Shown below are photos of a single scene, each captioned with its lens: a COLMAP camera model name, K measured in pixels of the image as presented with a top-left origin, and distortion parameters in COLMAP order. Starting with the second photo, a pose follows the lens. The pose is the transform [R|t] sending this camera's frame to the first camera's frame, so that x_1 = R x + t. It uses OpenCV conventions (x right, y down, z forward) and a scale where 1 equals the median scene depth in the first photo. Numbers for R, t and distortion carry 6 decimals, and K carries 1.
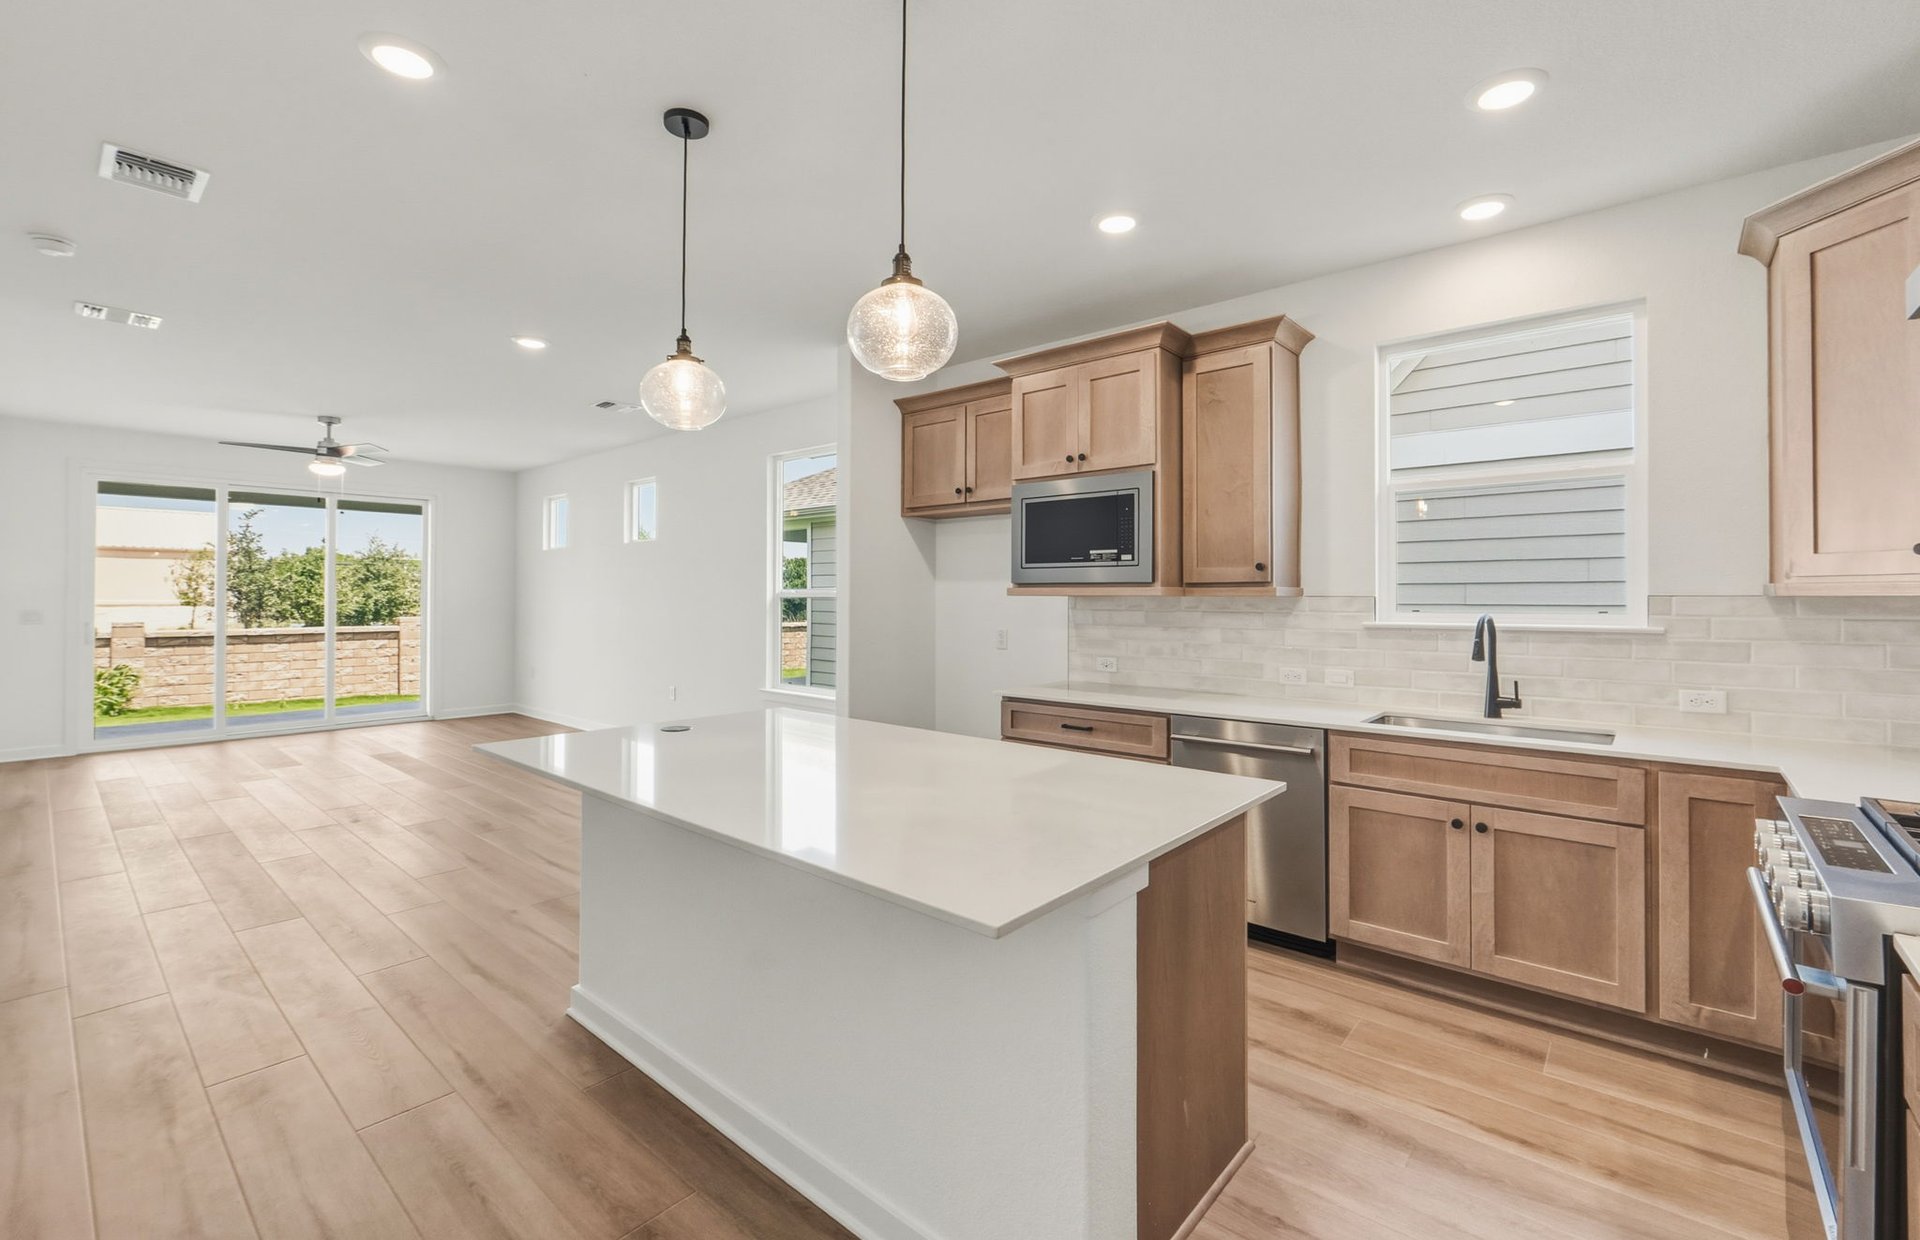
lens RADIAL K [[813.3, 0, 954.8], [0, 813.3, 585.5], [0, 0, 1]] dist [-0.005441, -0.000290]
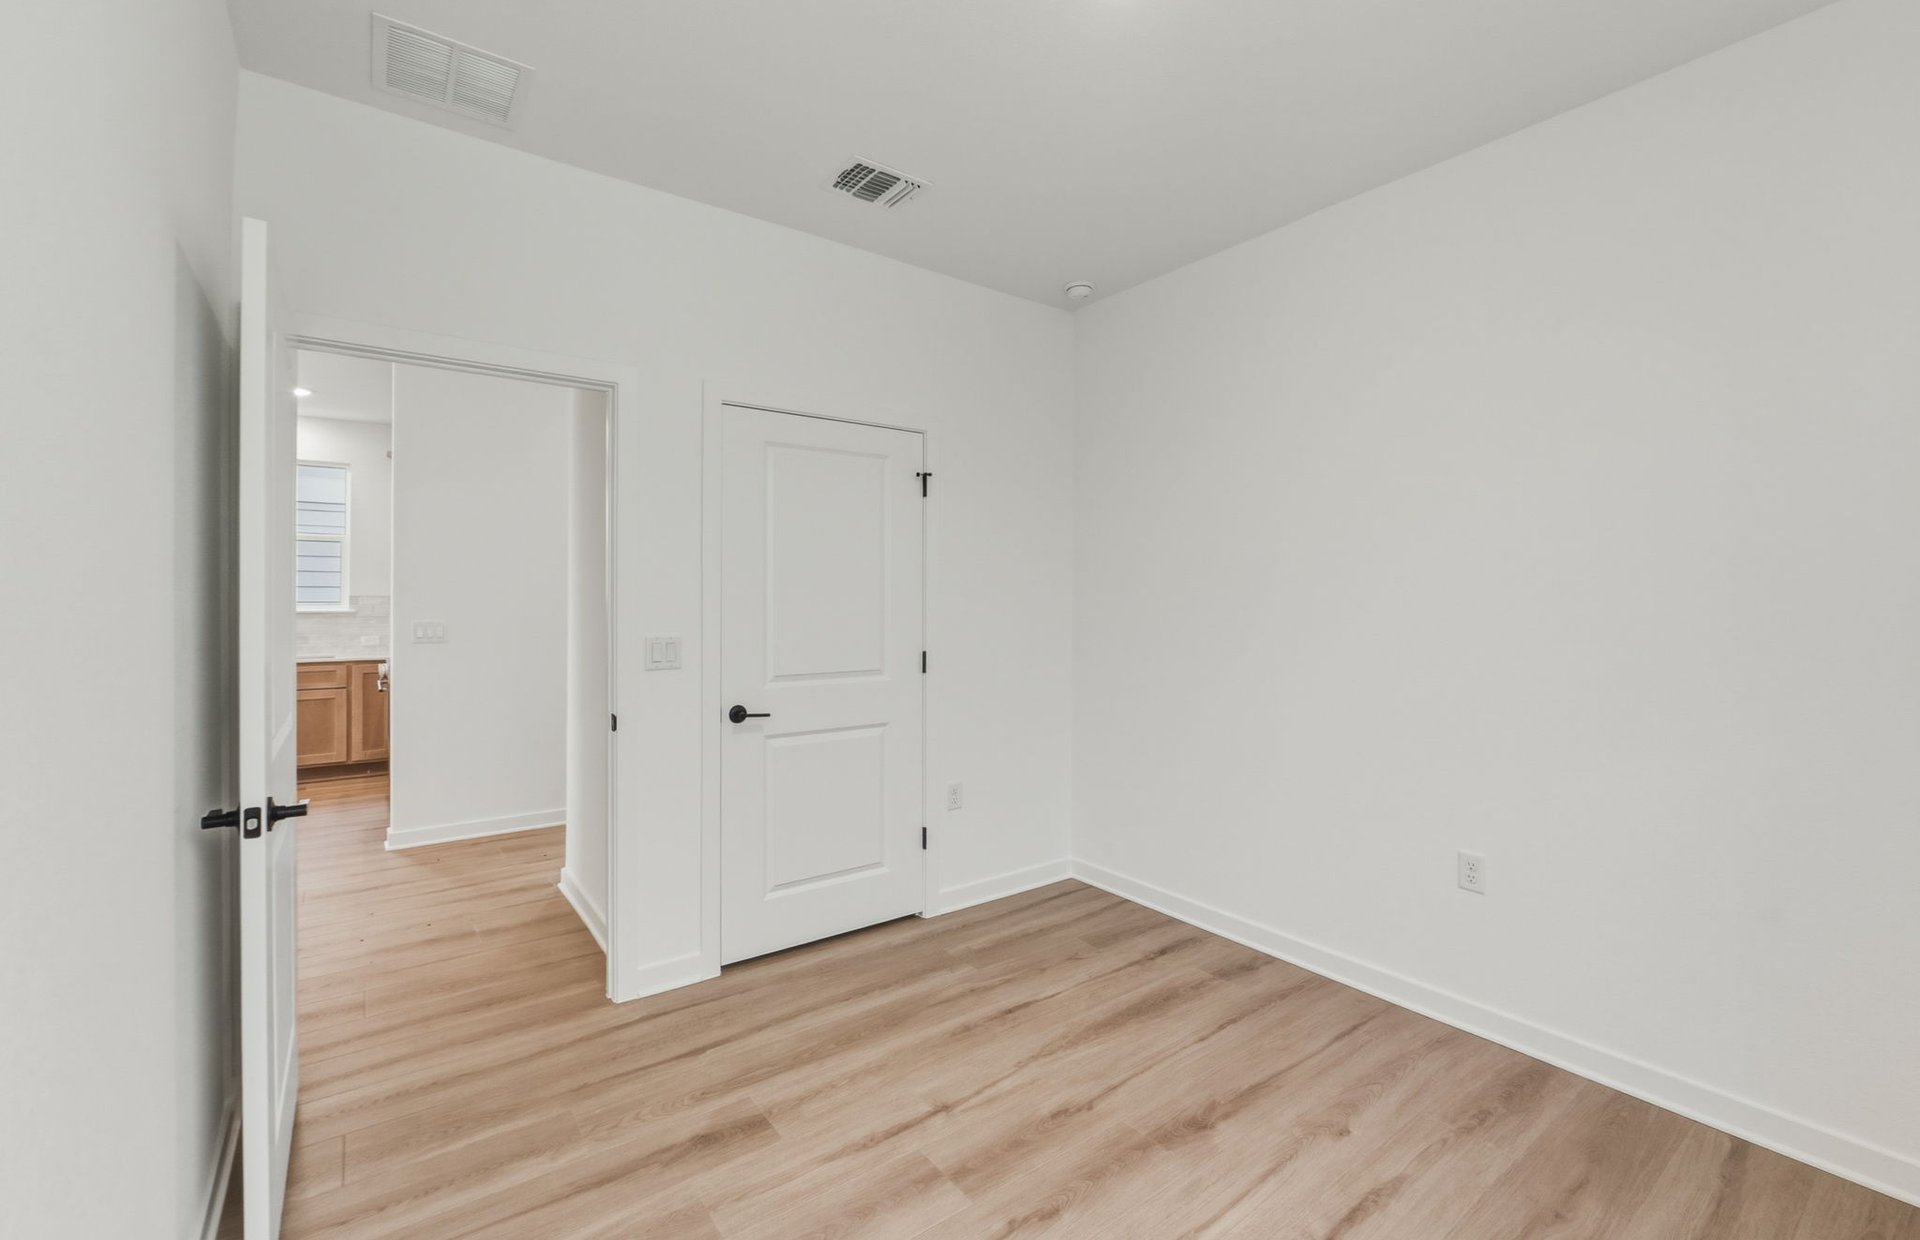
lens RADIAL K [[805.2, 0, 964.2], [0, 805.2, 611.7], [0, 0, 1]] dist [-0.007083, 0.000312]
pose [[0.209903, -0.009456, 0.977676, -0.800137], [-0.026999, 0.999516, 0.015464, -0.020623], [-0.977349, -0.029642, 0.209546, -0.943351]]
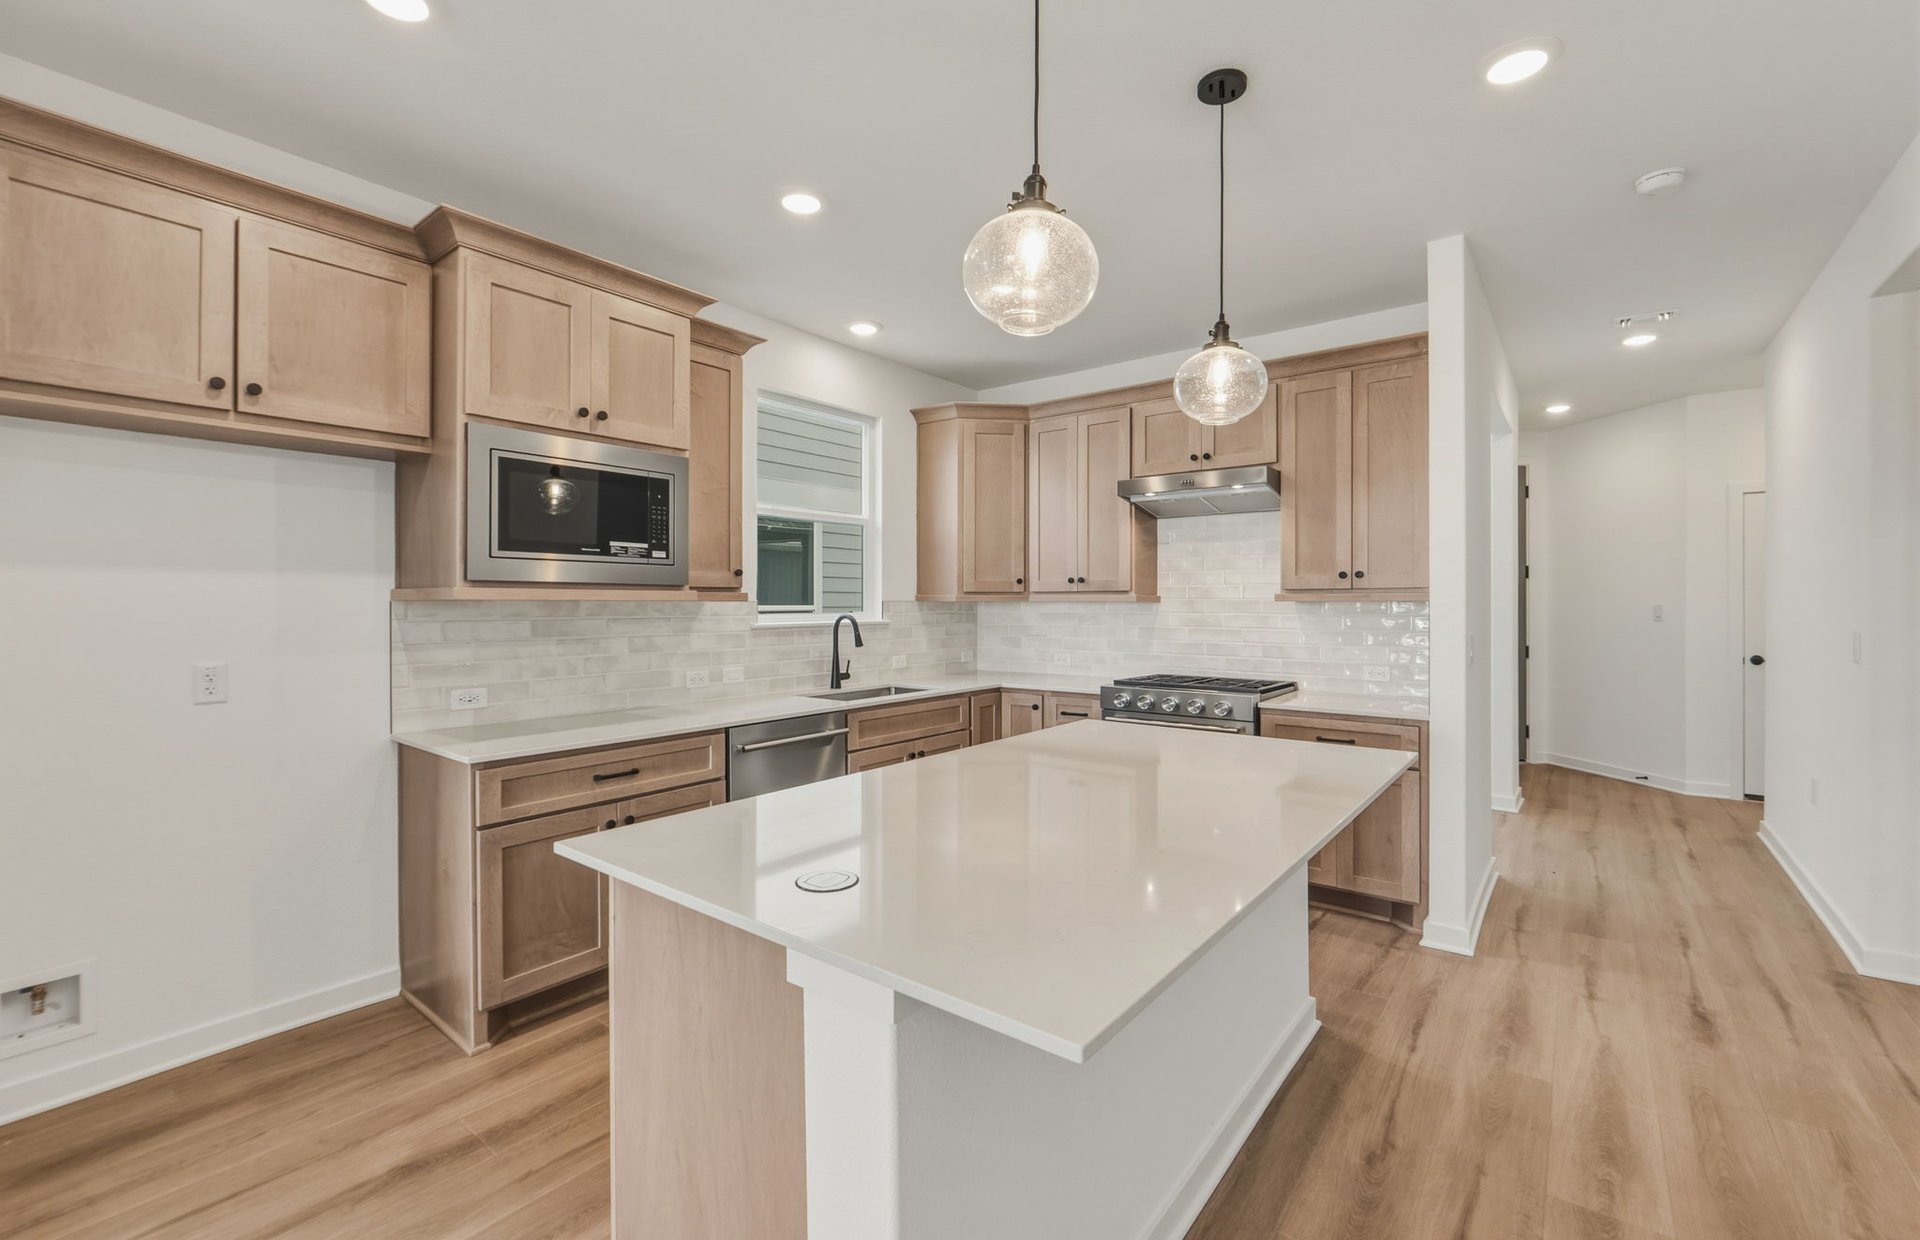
lens RADIAL K [[805.2, 0, 964.2], [0, 805.2, 611.7], [0, 0, 1]] dist [-0.007083, 0.000312]
pose [[-0.060960, -0.013827, 0.998044, -0.631041], [-0.015802, 0.999792, 0.012886, 0.008230], [-0.998015, -0.014986, -0.061166, 0.741775]]
